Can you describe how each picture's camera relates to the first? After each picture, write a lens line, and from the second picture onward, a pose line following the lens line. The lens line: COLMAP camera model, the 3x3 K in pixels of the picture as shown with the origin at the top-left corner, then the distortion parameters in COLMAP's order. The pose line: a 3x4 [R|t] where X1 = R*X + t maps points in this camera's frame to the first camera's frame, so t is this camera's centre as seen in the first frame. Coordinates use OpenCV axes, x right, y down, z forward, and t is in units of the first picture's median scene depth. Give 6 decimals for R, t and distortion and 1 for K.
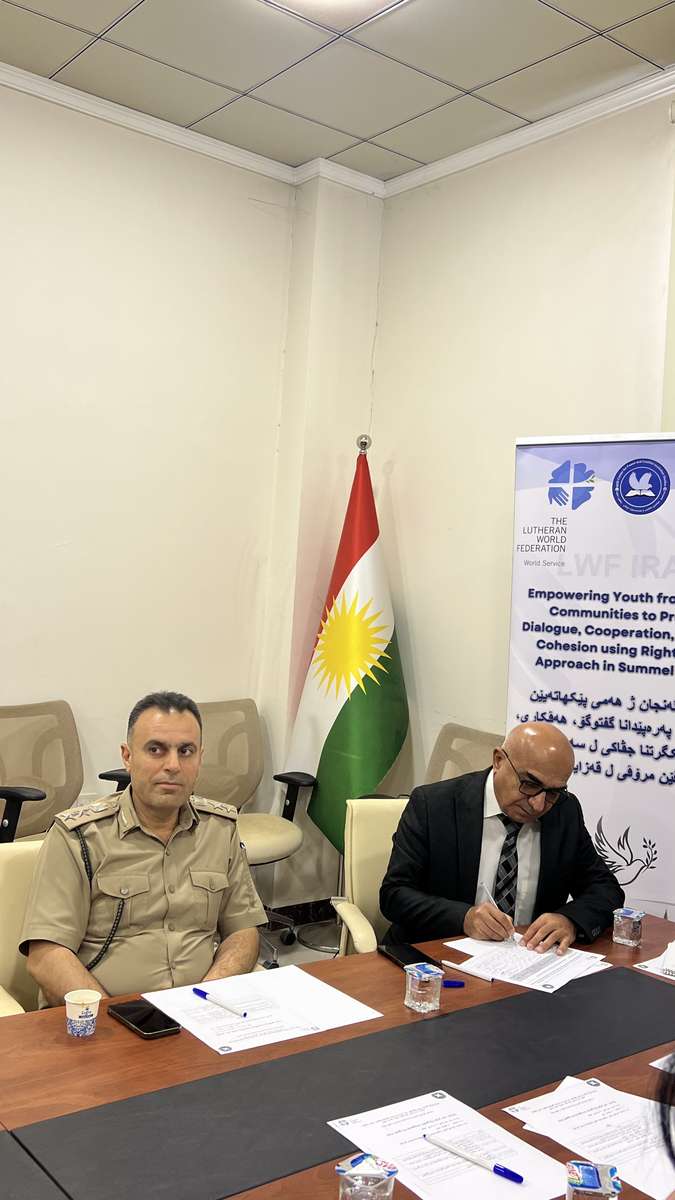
lens RADIAL K [[1065.2, 0, 336.8], [0, 1065.2, 610.2], [0, 0, 1]] dist [0.015171, 0.001695]
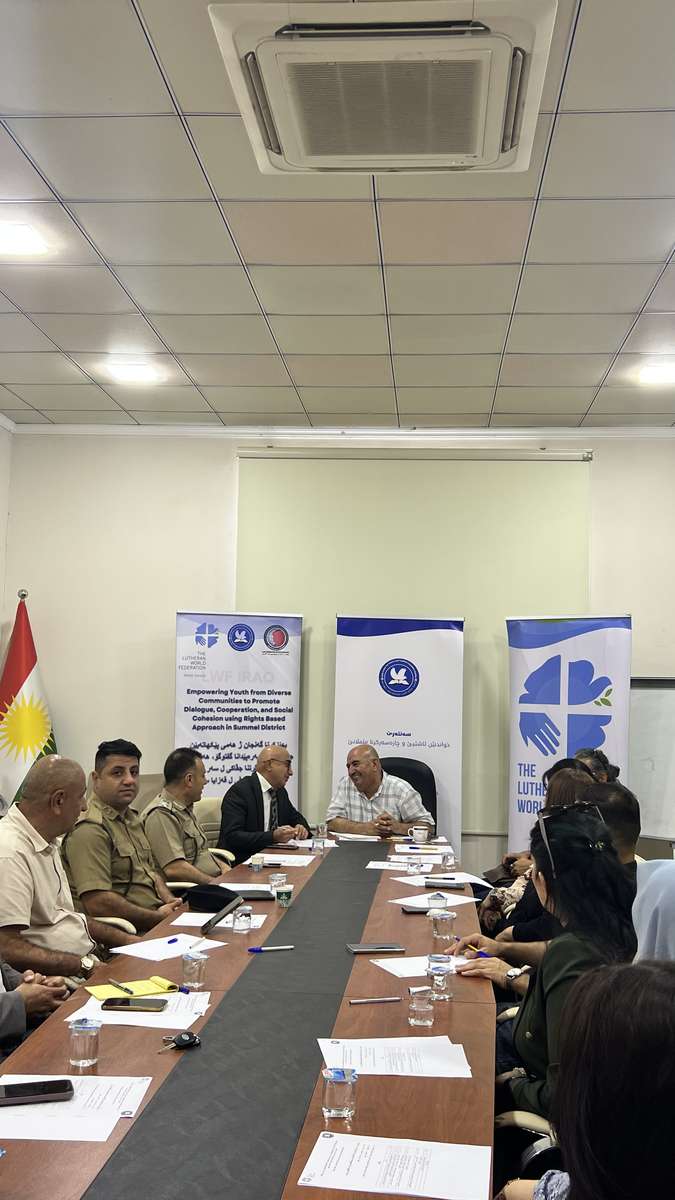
lens RADIAL K [[1065.2, 0, 338.2], [0, 1065.2, 600.1], [0, 0, 1]] dist [0.015171, 0.001695]
pose [[0.662407, 0.030664, 0.748516, -1.097416], [0.026533, 0.997575, -0.064348, -0.050397], [-0.748674, 0.062485, 0.659987, -0.475732]]
